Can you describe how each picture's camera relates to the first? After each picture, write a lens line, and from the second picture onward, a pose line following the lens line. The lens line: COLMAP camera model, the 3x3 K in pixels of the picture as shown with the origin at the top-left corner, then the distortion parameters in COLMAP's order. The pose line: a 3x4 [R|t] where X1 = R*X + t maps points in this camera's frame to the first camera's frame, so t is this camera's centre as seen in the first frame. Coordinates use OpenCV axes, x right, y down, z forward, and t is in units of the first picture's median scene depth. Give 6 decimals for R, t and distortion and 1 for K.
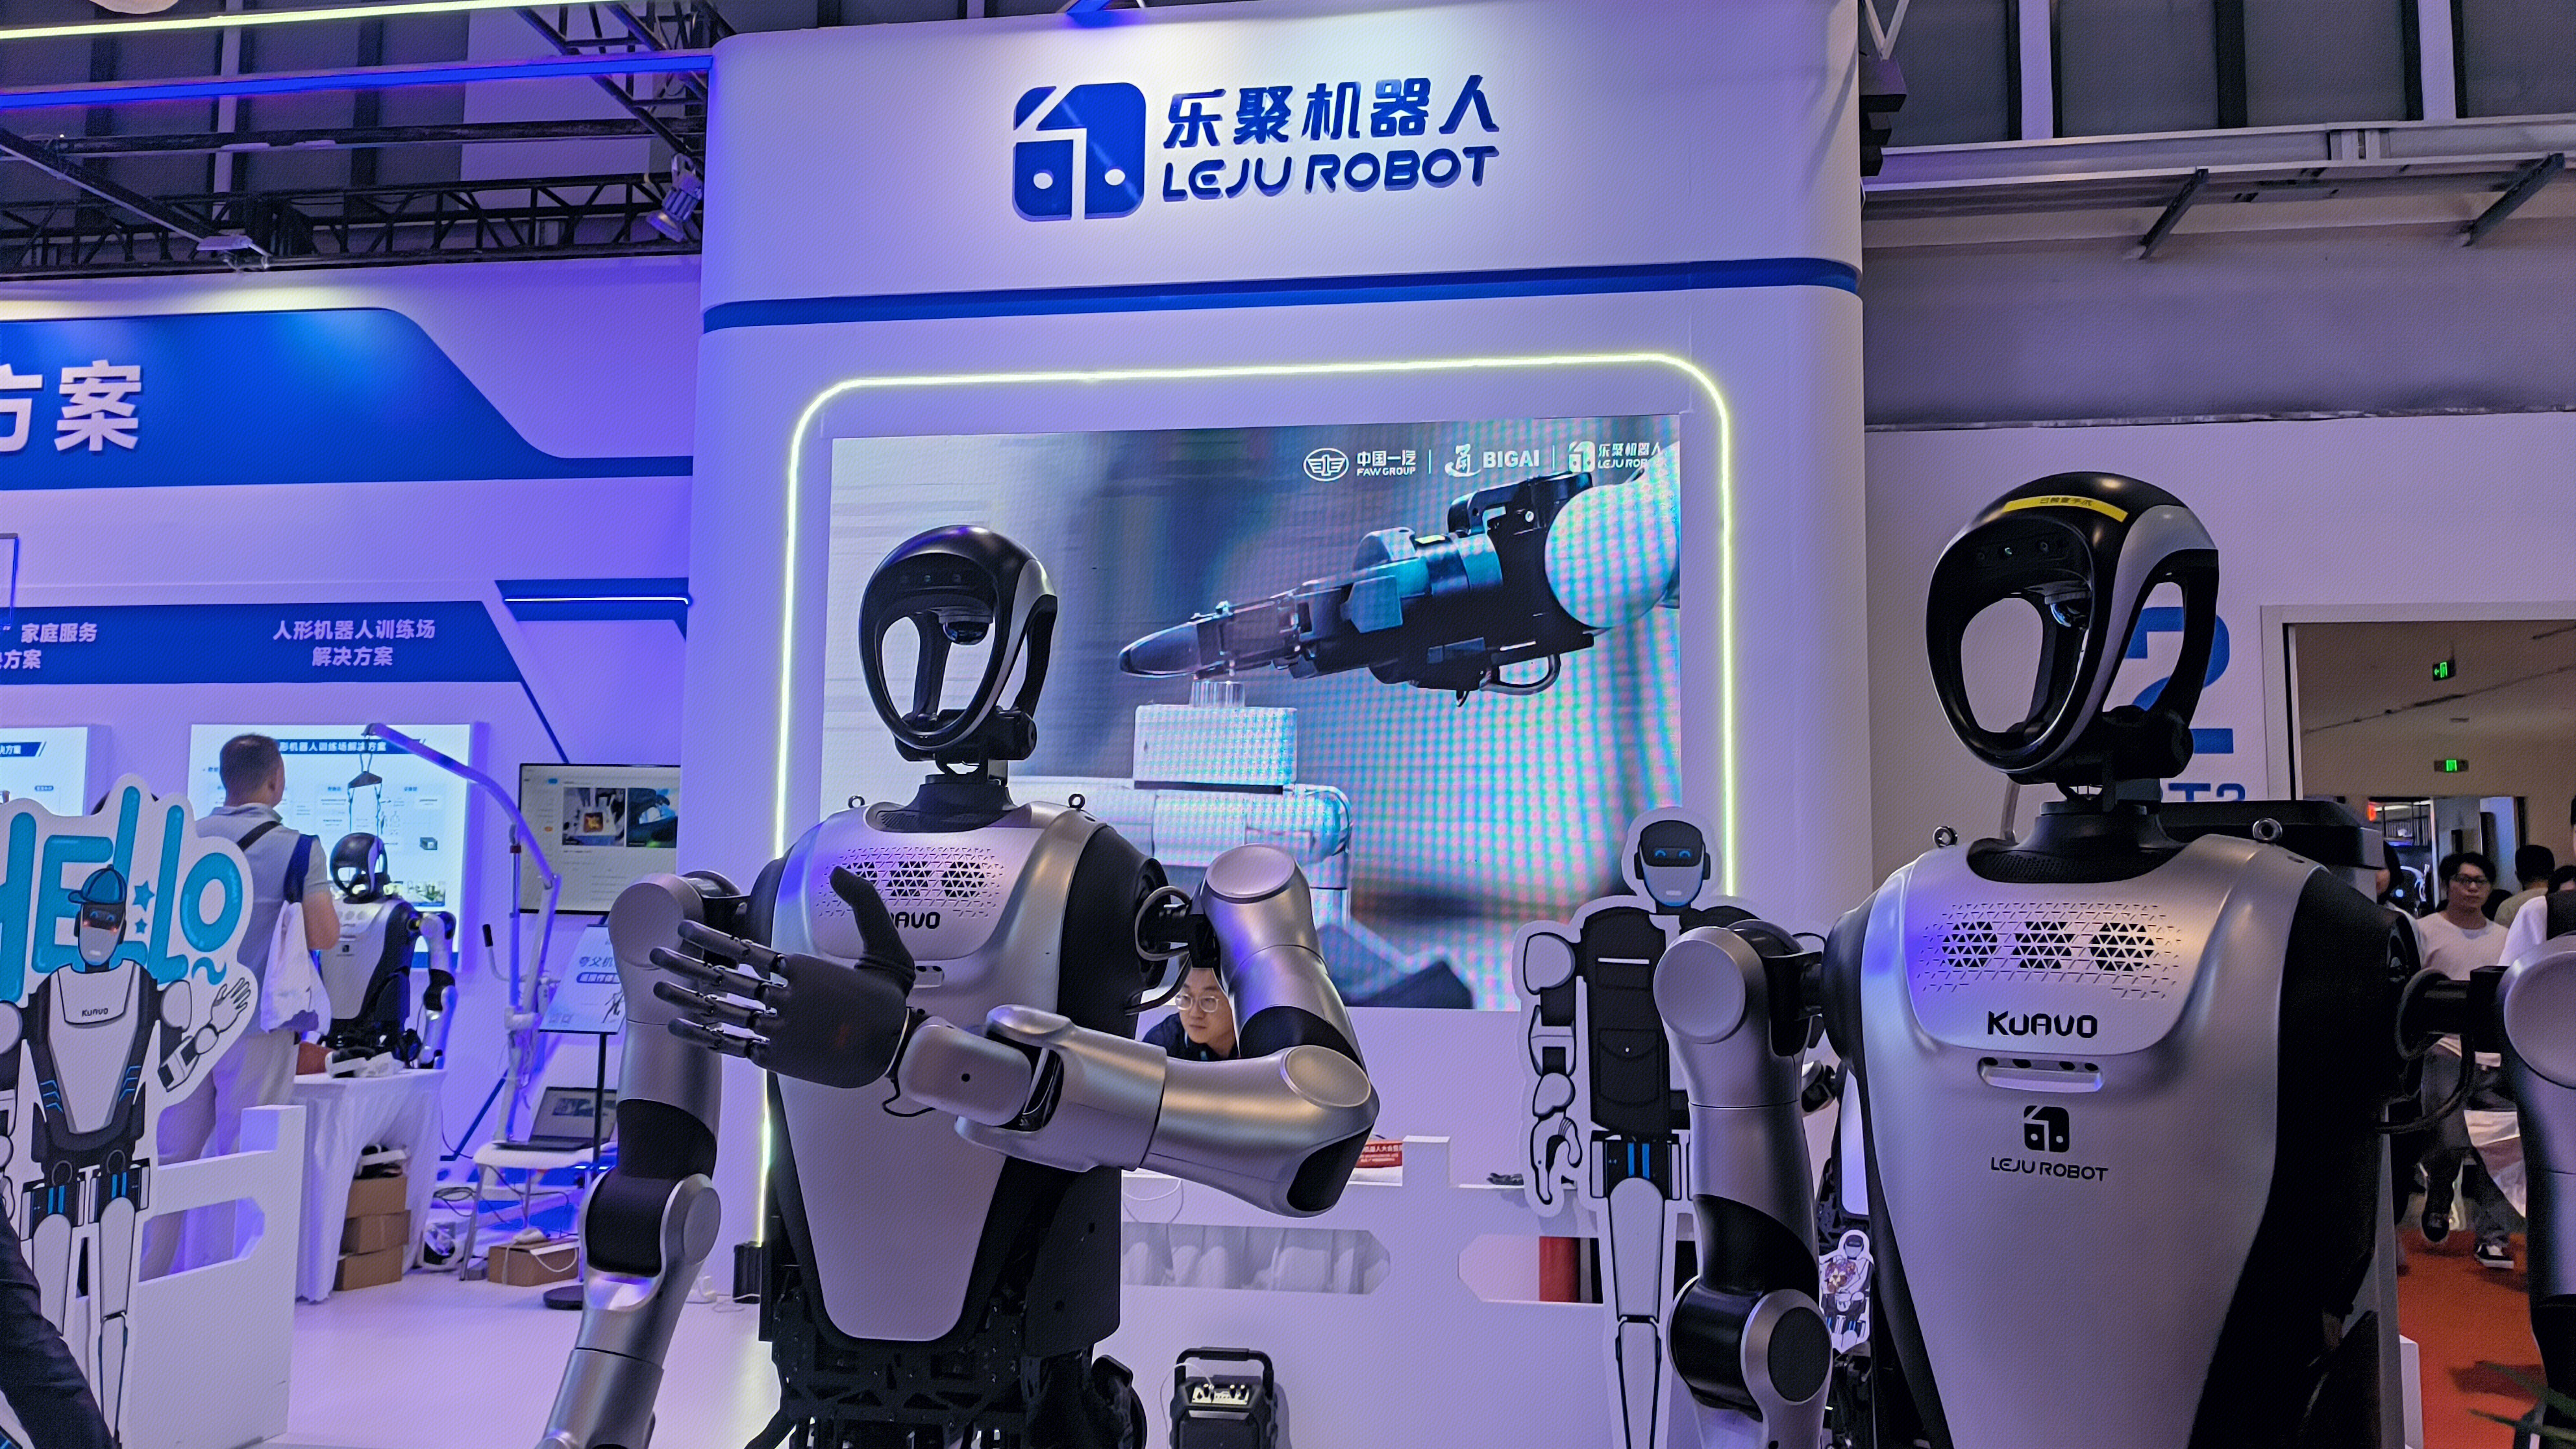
lens RADIAL K [[1859.1, 0, 1292.3], [0, 1859.1, 706.8], [0, 0, 1]] dist [0.023513, 0.005648]
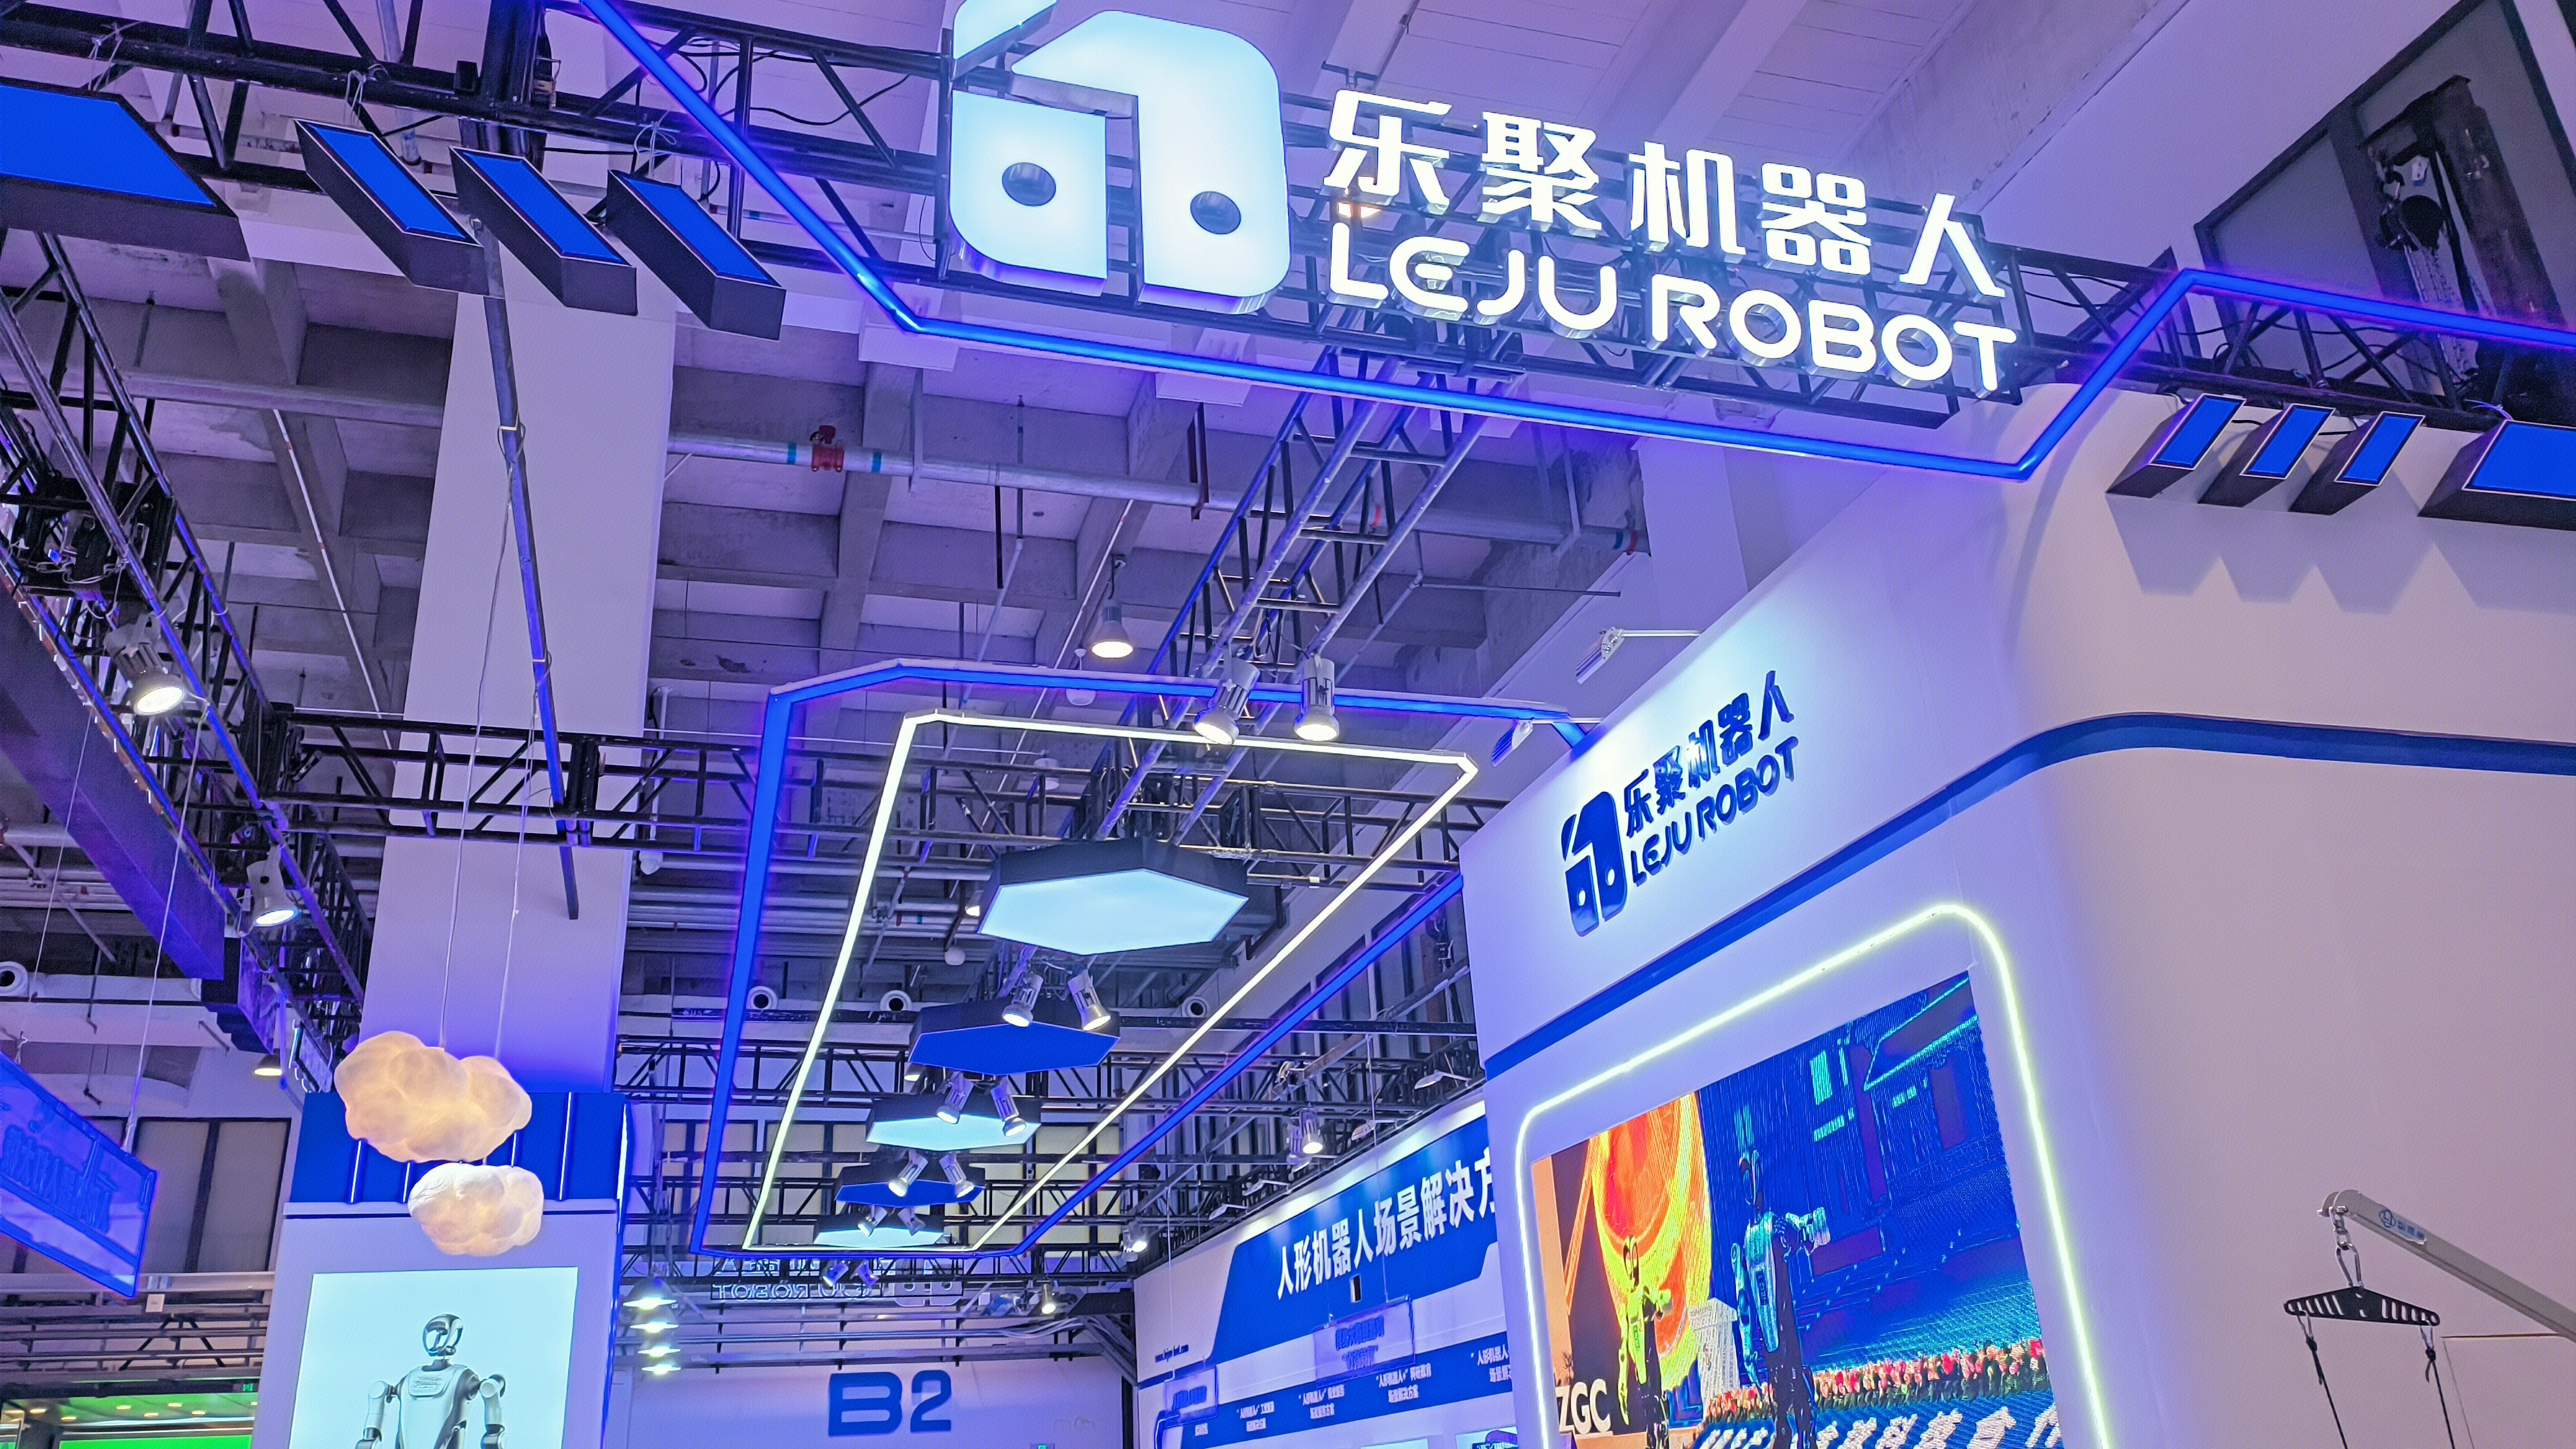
lens RADIAL K [[1859.1, 0, 1267.1], [0, 1859.1, 727.5], [0, 0, 1]] dist [0.023513, 0.005648]
pose [[0.426915, -0.382179, -0.819562, 0.754077], [0.151384, 0.923718, -0.351892, -0.012619], [0.891530, 0.026160, 0.452205, 0.329209]]
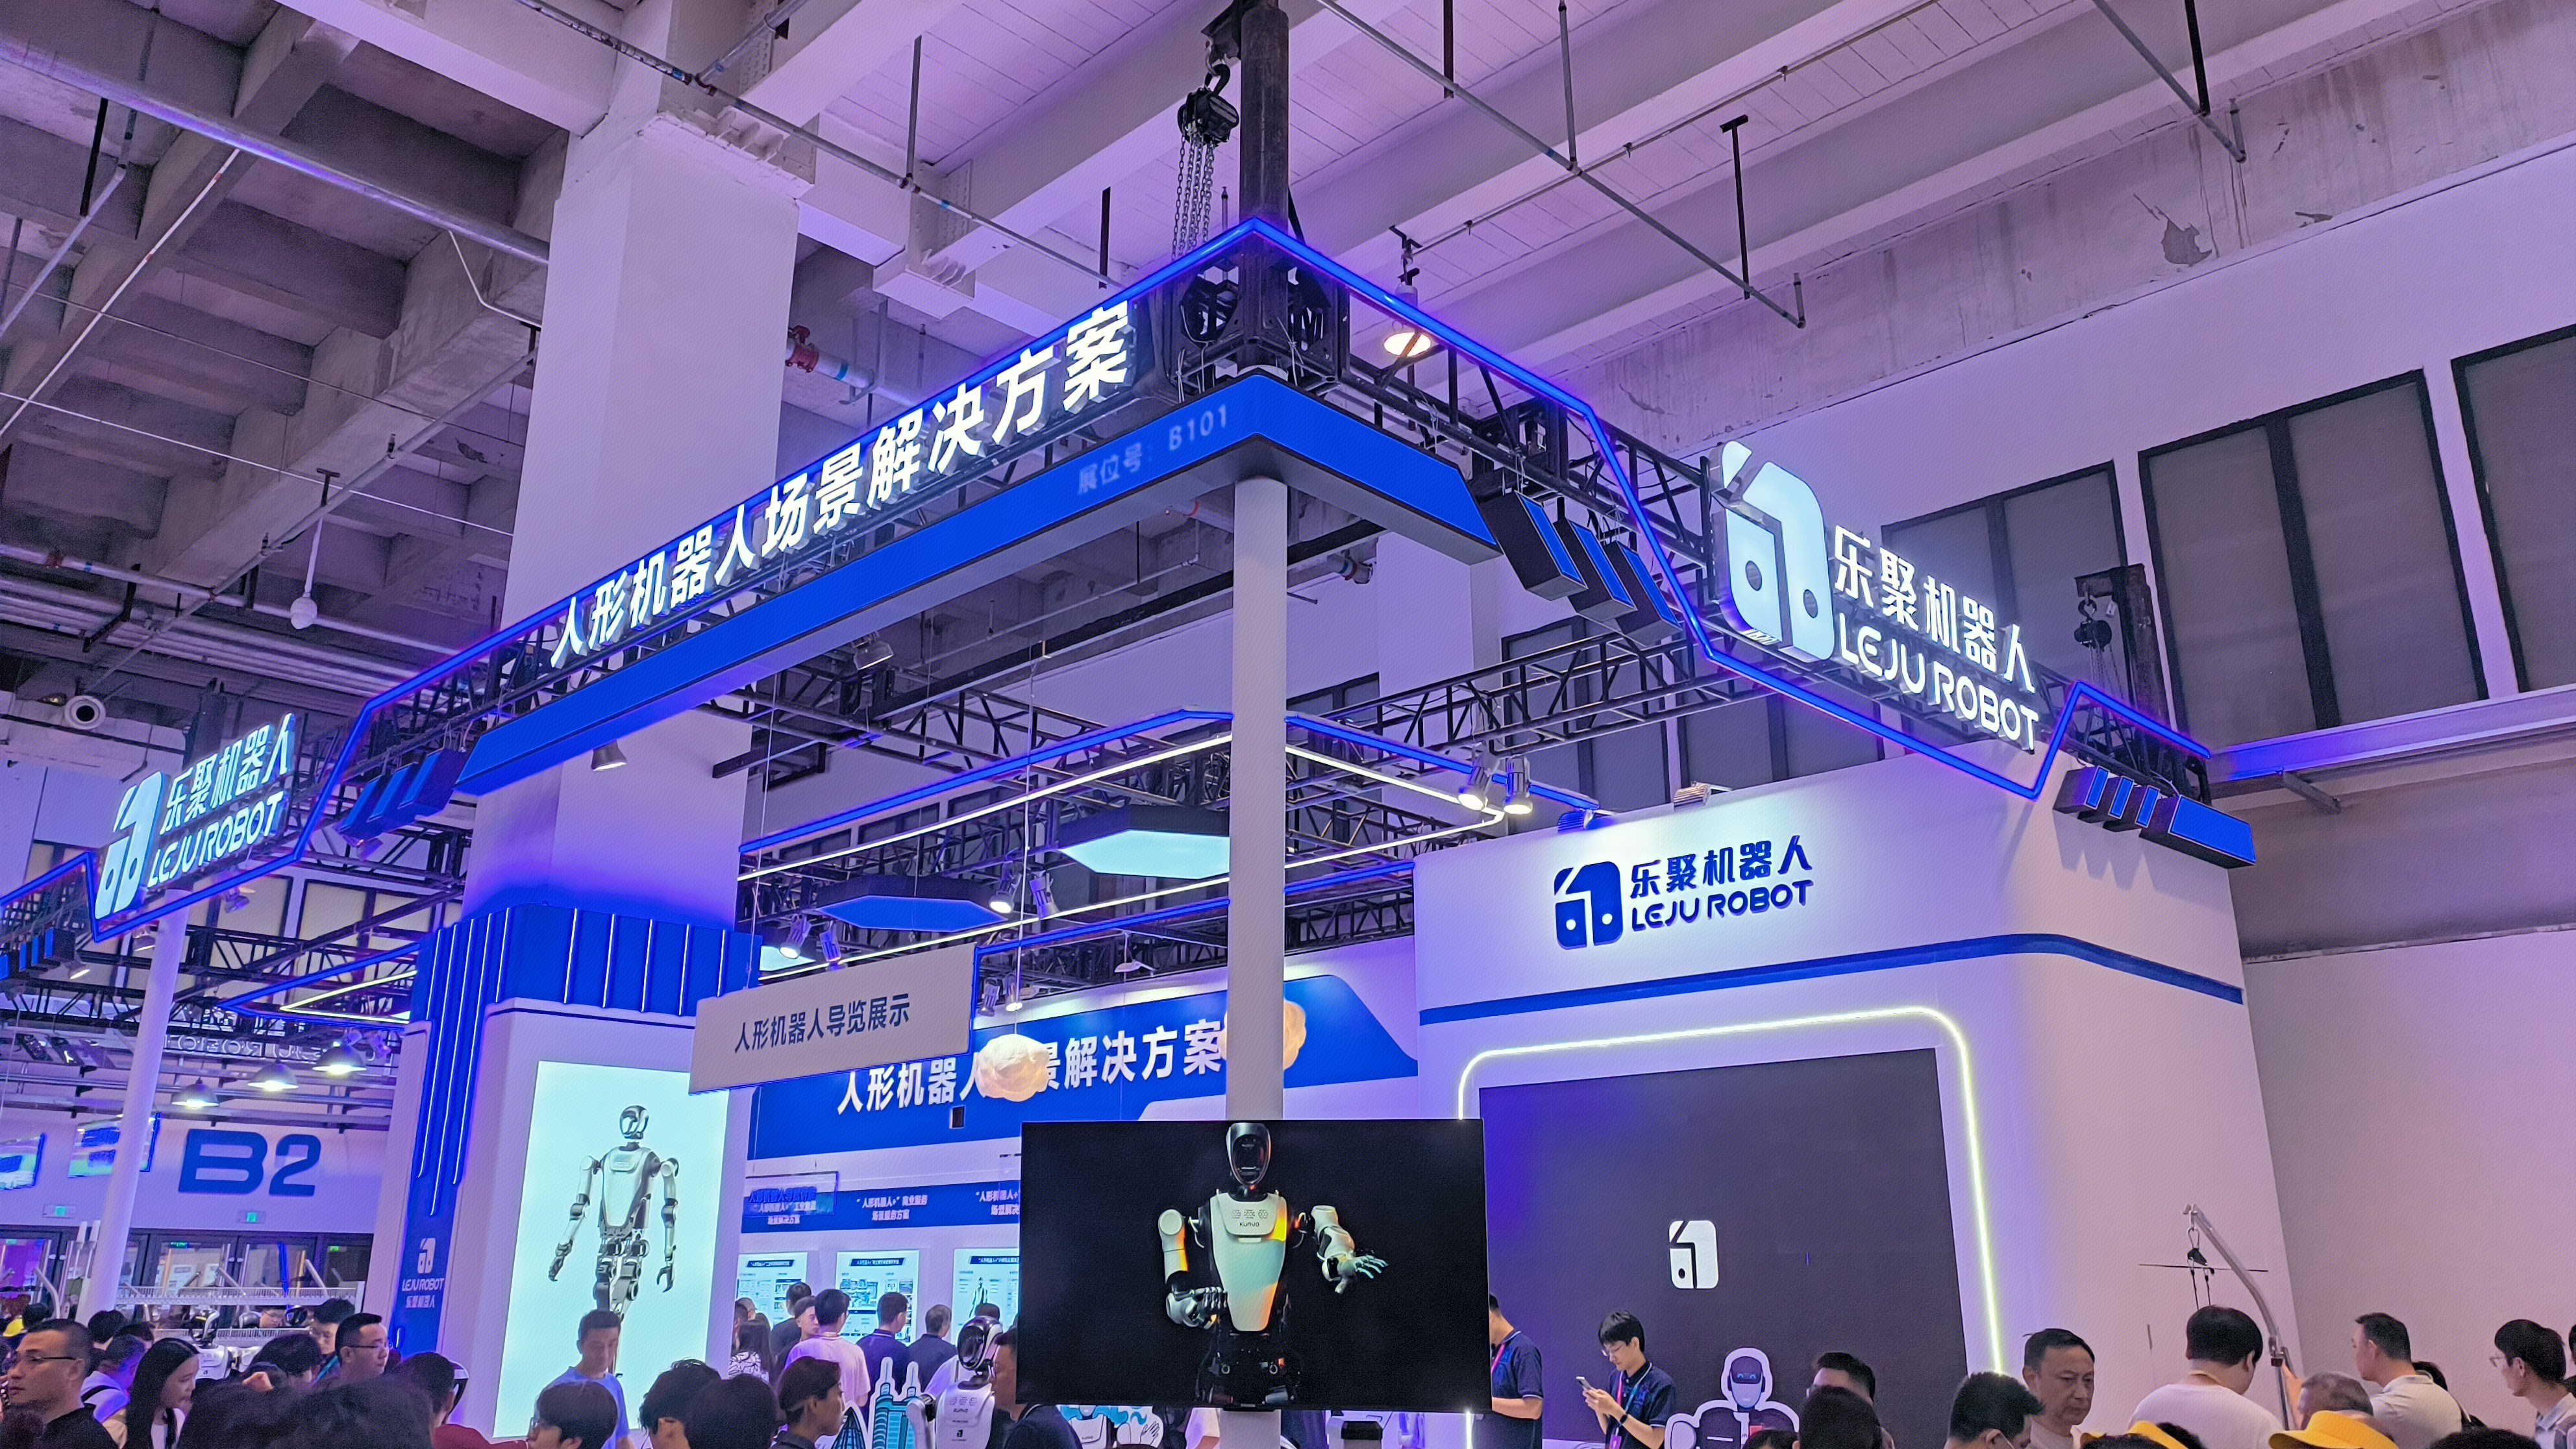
lens RADIAL K [[1859.1, 0, 1290.7], [0, 1859.1, 709.3], [0, 0, 1]] dist [0.023513, 0.005648]
pose [[0.810762, -0.182077, -0.556339, 0.643794], [0.067603, 0.973160, -0.219975, -0.121019], [0.581460, 0.140737, 0.801310, -0.532554]]
